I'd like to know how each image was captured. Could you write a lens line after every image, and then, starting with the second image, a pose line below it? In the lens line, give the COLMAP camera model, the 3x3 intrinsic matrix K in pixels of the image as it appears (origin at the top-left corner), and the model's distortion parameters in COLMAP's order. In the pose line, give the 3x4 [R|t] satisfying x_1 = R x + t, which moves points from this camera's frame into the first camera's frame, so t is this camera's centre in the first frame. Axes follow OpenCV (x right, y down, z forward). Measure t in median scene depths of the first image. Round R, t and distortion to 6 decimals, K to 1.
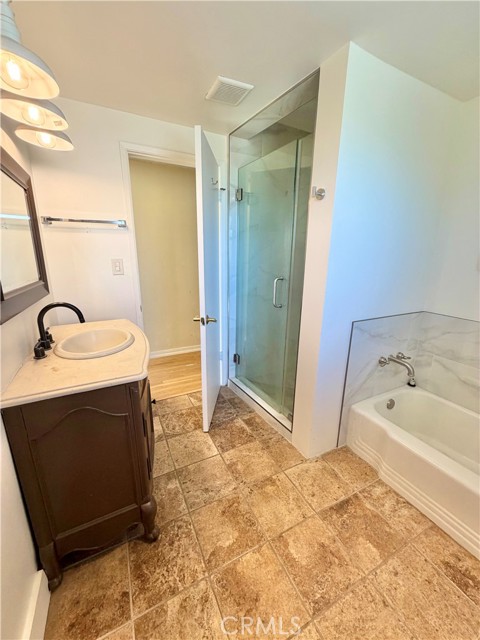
lens RADIAL K [[256.8, 0, 239.6], [0, 256.8, 319.0], [0, 0, 1]] dist [0.001578, 0.000181]
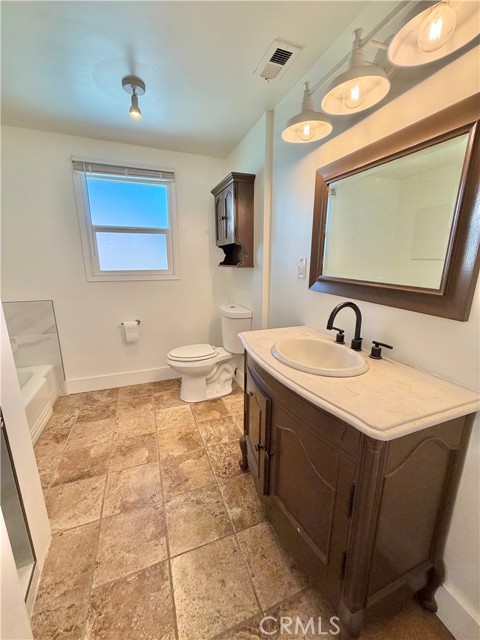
lens RADIAL K [[256.8, 0, 239.1], [0, 256.8, 318.2], [0, 0, 1]] dist [0.001578, 0.000181]
pose [[-0.994669, -0.035300, 0.096890, -0.361583], [0.013287, 0.887879, 0.459885, -0.369780], [-0.102261, 0.458720, -0.882677, 1.588501]]
